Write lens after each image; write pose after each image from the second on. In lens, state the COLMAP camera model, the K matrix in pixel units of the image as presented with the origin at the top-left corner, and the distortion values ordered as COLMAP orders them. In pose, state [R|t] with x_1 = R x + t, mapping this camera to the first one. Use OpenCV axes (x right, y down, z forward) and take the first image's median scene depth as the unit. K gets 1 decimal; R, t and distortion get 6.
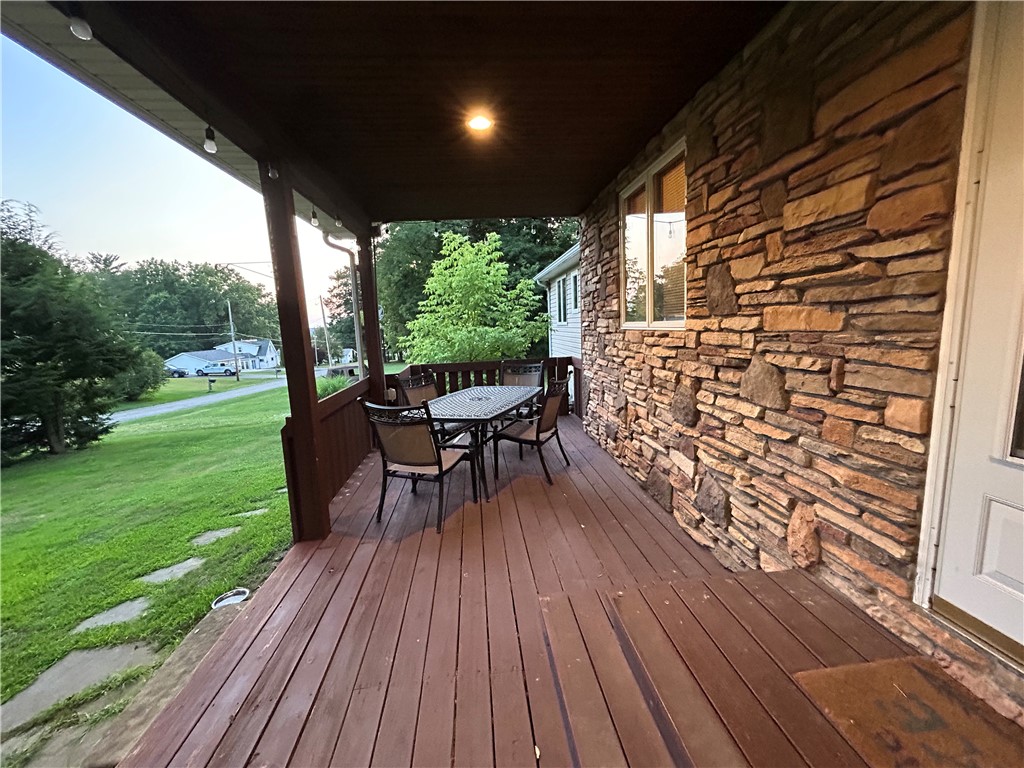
lens RADIAL K [[417.2, 0, 508.4], [0, 417.2, 383.1], [0, 0, 1]] dist [-0.001824, 0.000541]
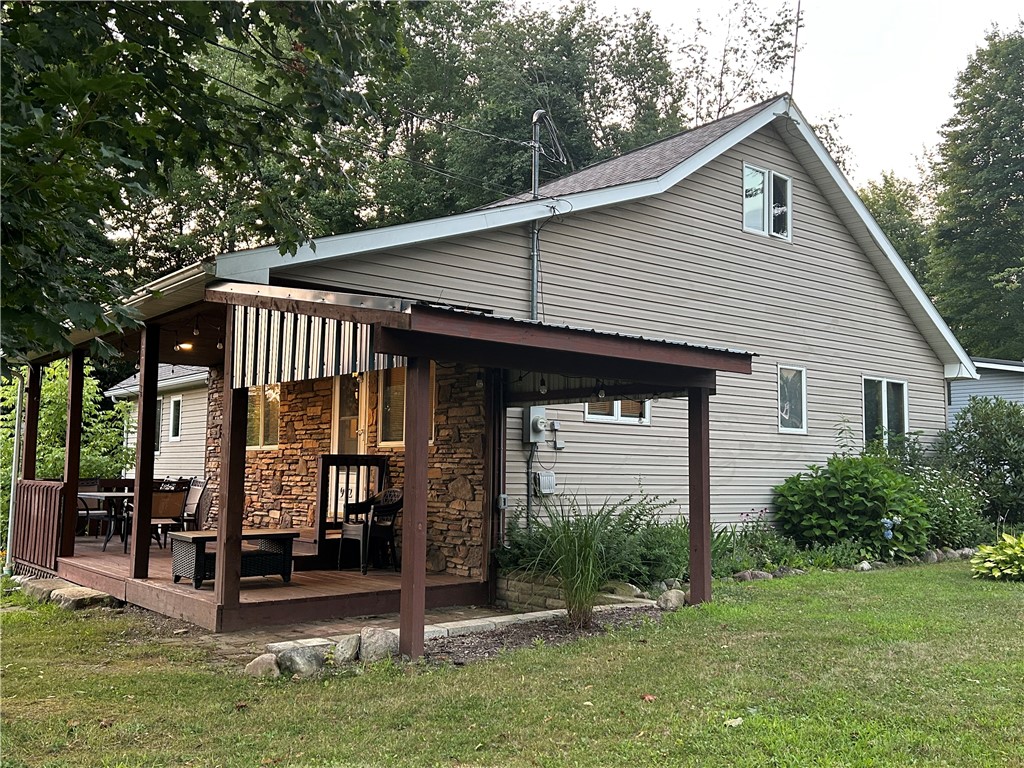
lens RADIAL K [[968.1, 0, 512.0], [0, 968.1, 380.5], [0, 0, 1]] dist [0.005375, 0.000000]
pose [[0.827515, 0.110776, 0.550406, -0.405274], [0.028114, 0.970936, -0.237681, 0.222537], [-0.560739, 0.212159, 0.800350, -1.113190]]
